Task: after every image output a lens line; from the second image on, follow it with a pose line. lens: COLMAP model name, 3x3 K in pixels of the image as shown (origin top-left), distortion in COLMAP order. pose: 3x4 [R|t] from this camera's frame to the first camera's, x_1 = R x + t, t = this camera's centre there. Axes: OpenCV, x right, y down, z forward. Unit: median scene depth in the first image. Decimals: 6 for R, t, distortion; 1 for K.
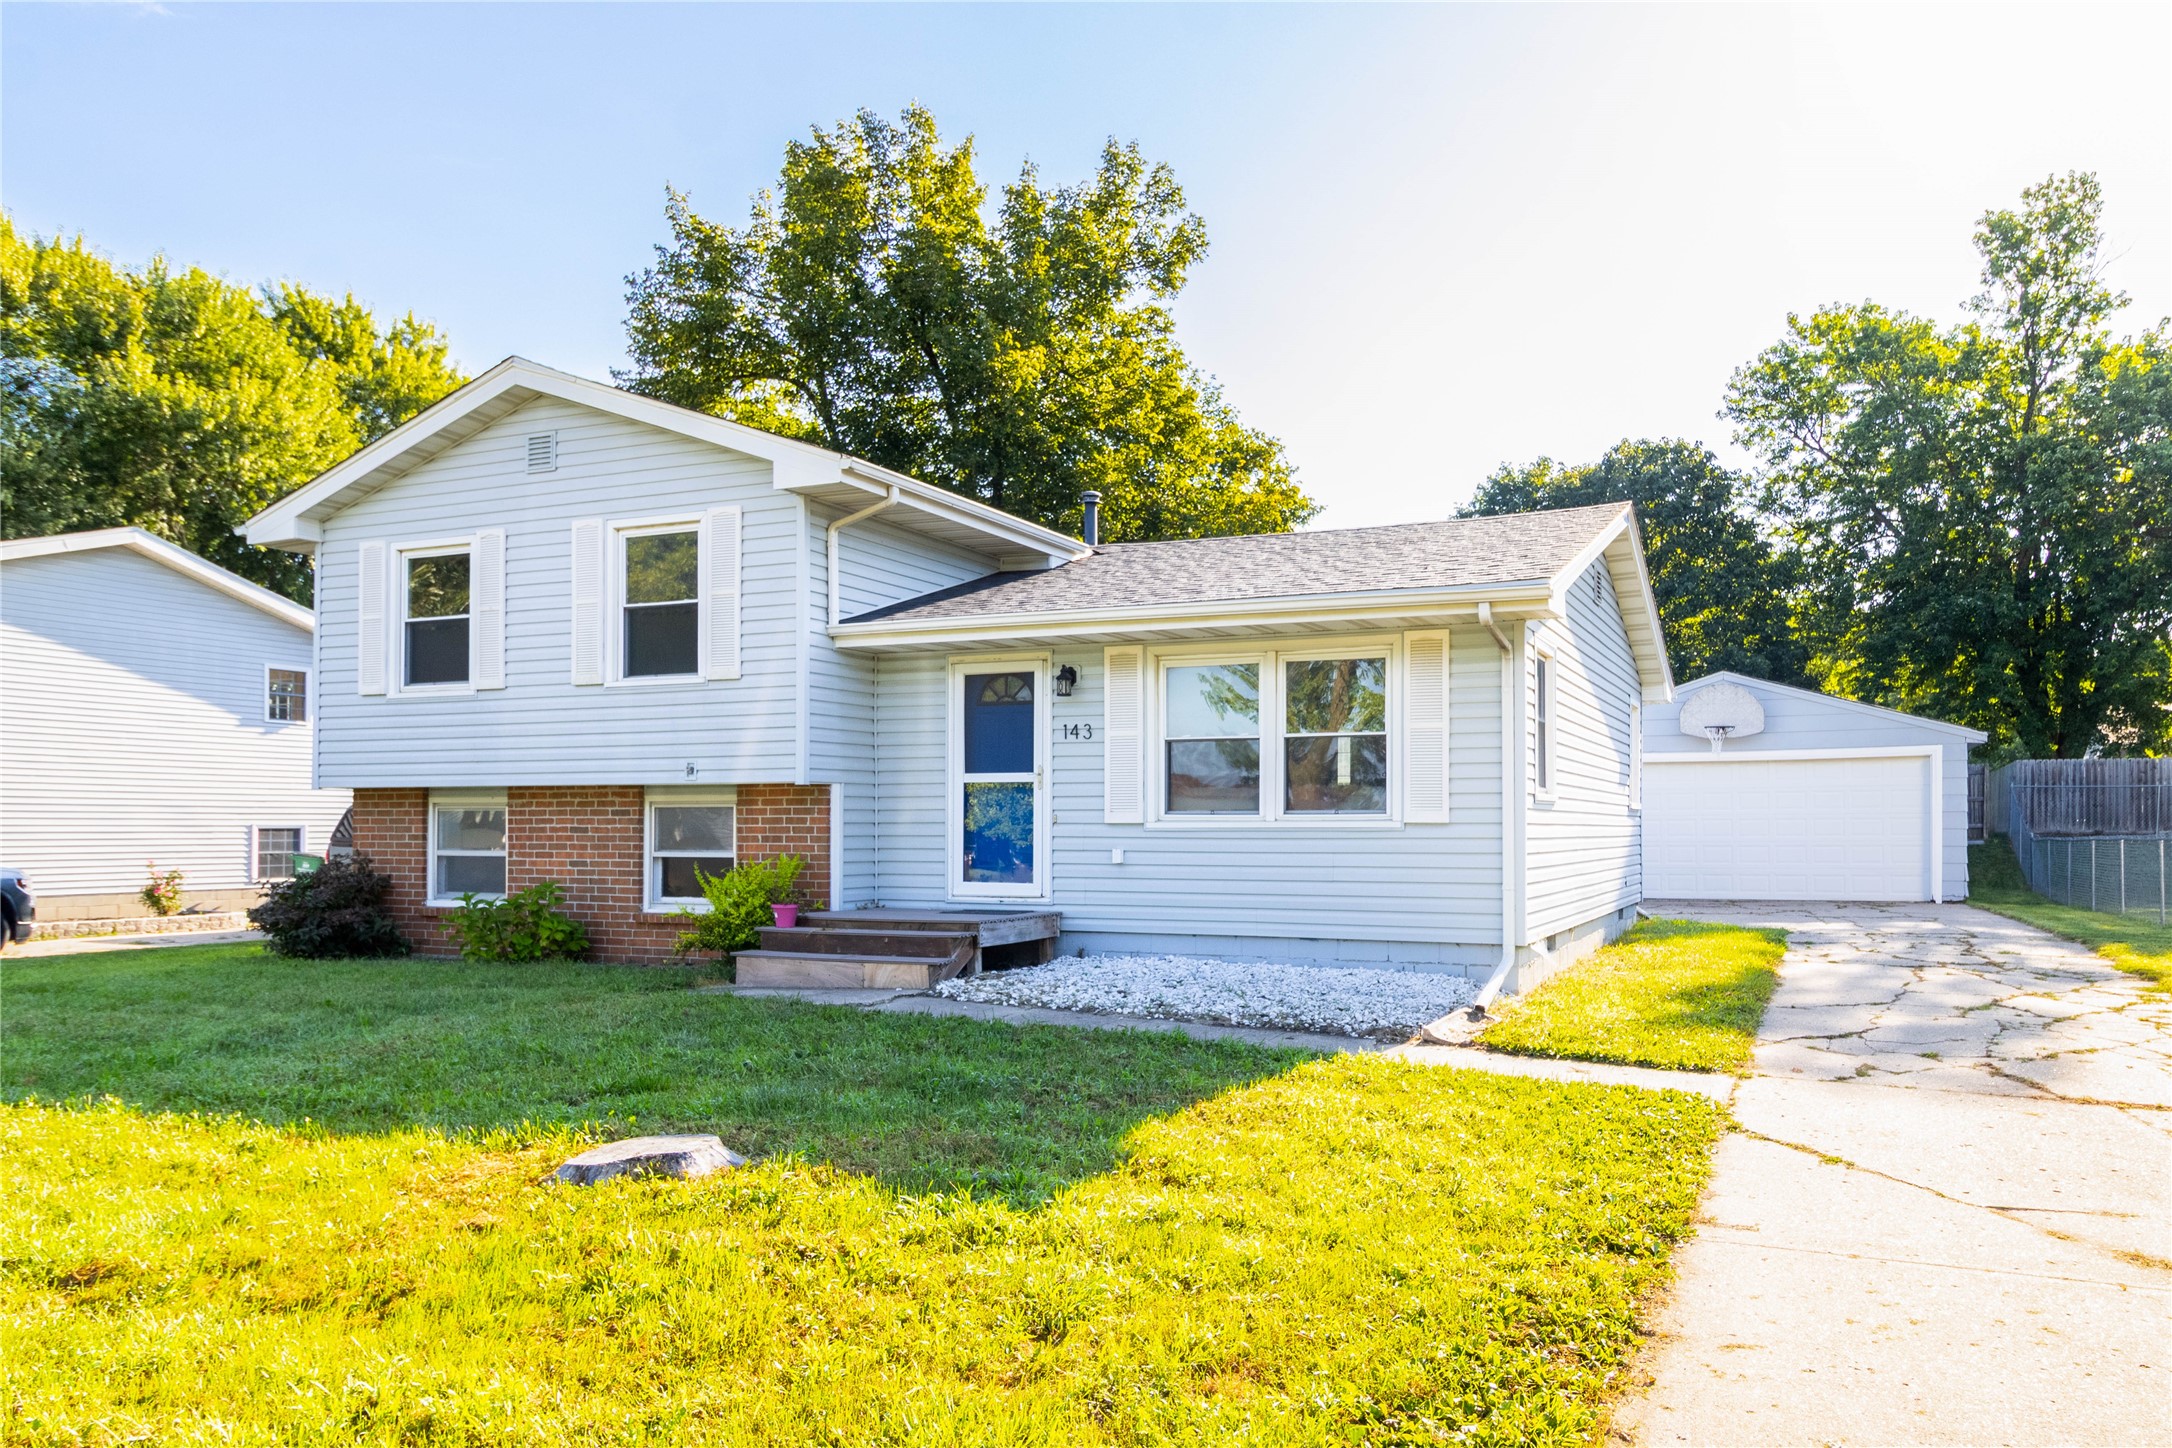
lens RADIAL K [[1357.3, 0, 1271.8], [0, 1357.3, 808.4], [0, 0, 1]] dist [0.003611, 0.001519]
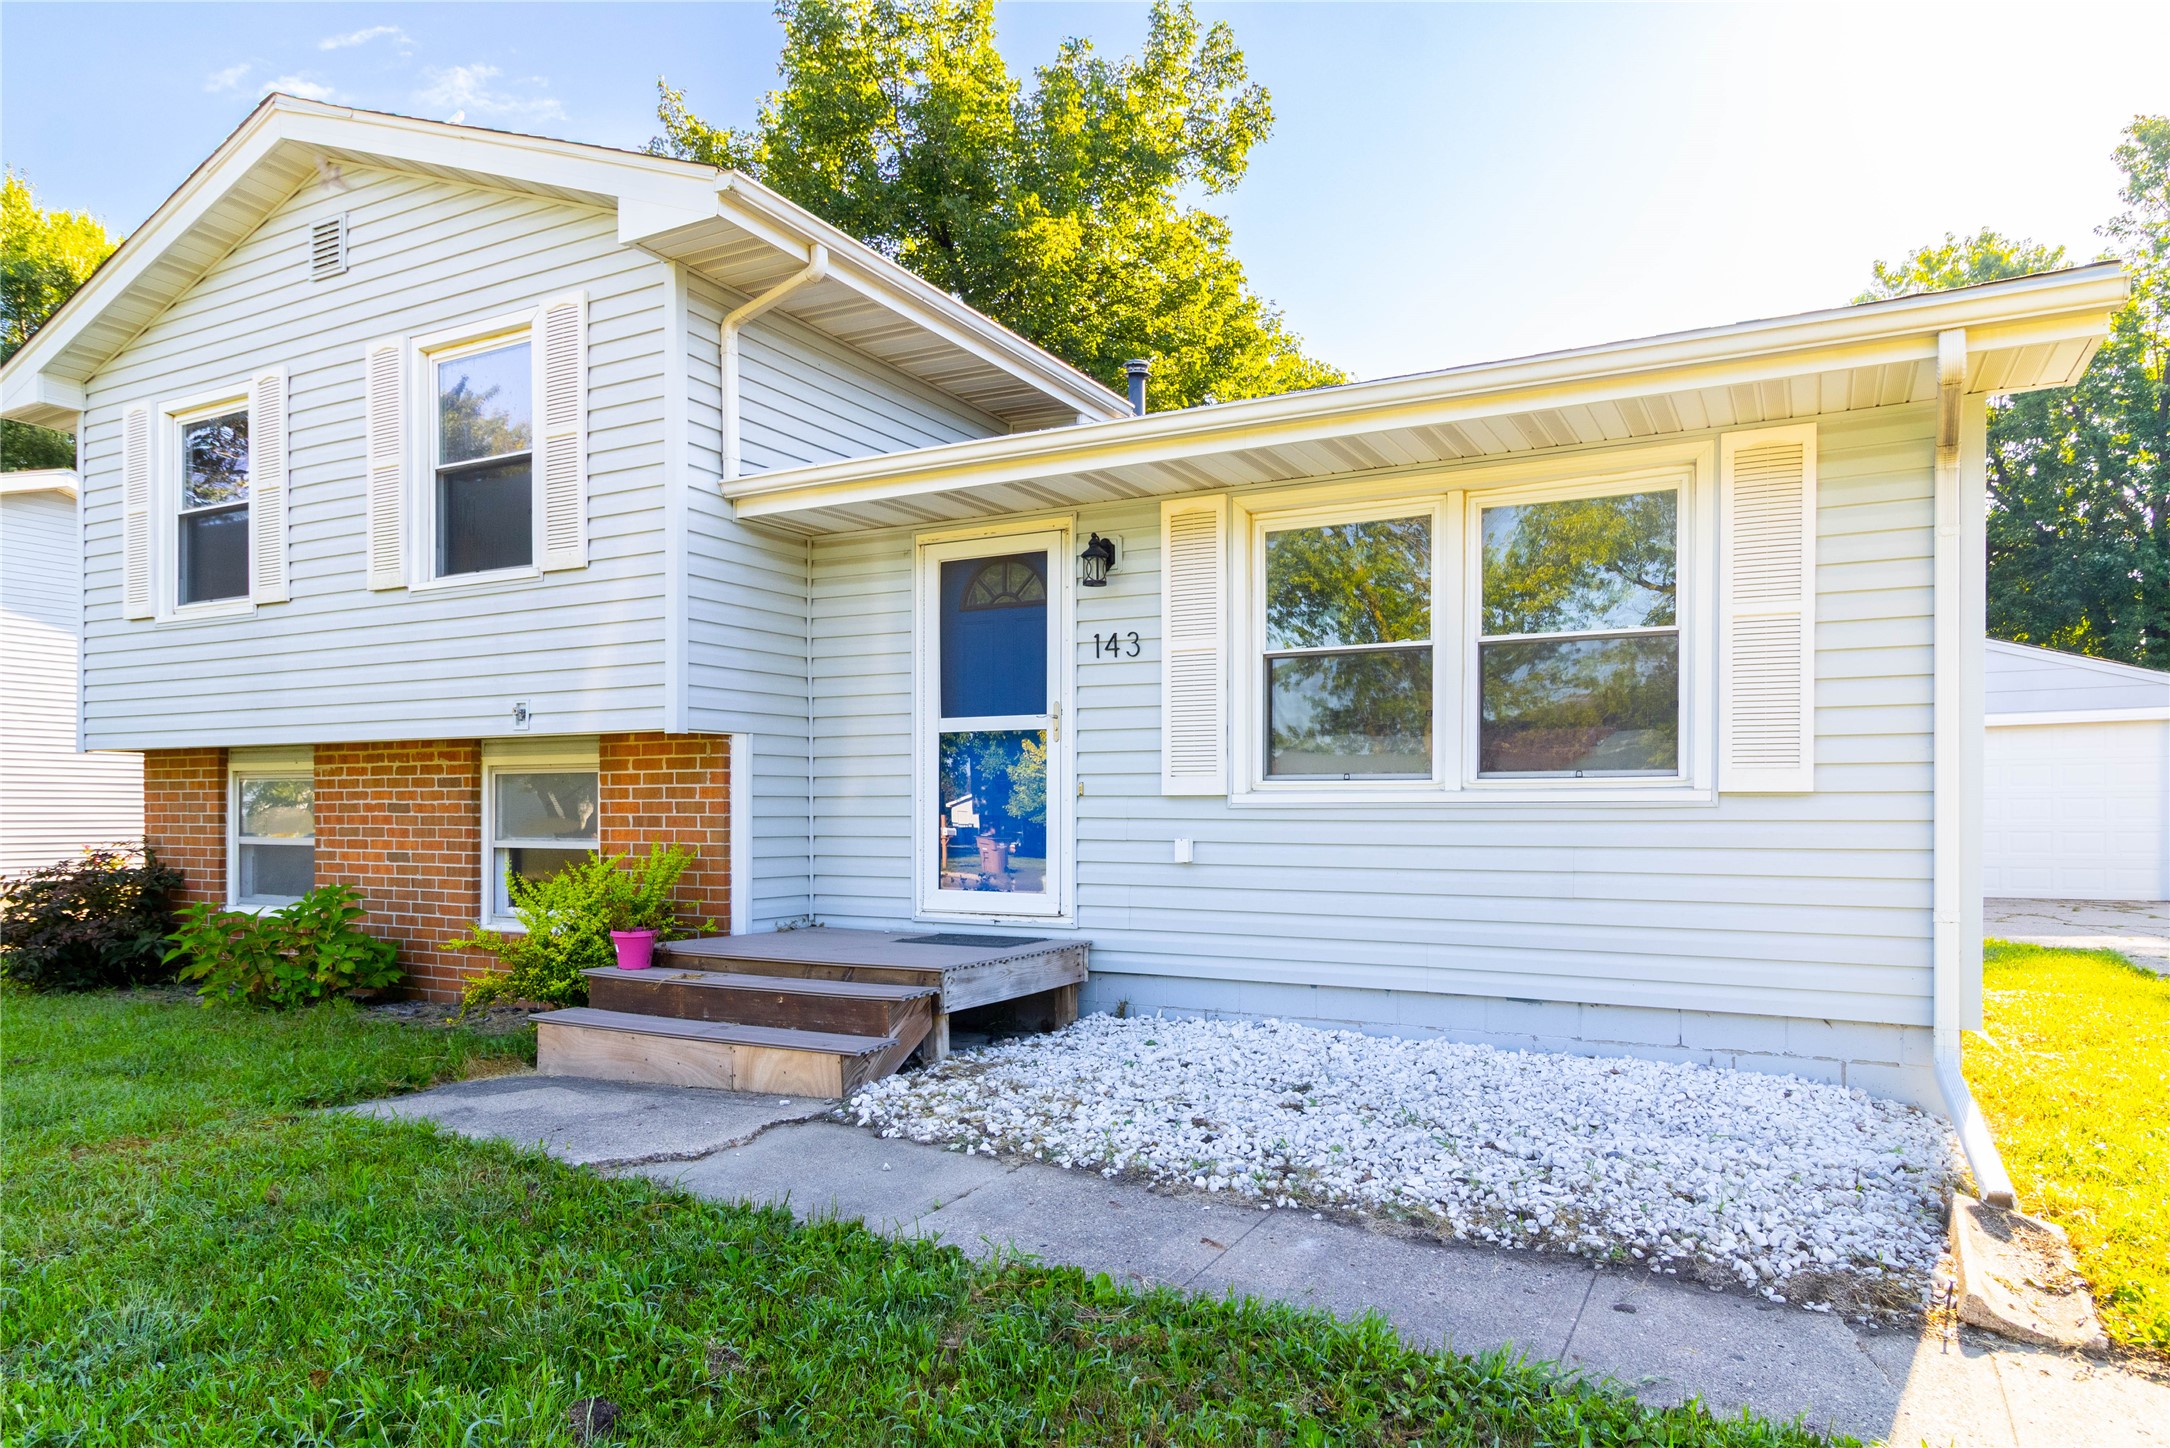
lens RADIAL K [[1268.5, 0, 1177.0], [0, 1268.5, 816.0], [0, 0, 1]] dist [0.003386, 0.001218]
pose [[0.995004, 0.000739, -0.099830, -0.056800], [0.000984, 0.999851, 0.017209, 0.009606], [0.099828, -0.017221, 0.994856, 0.416314]]
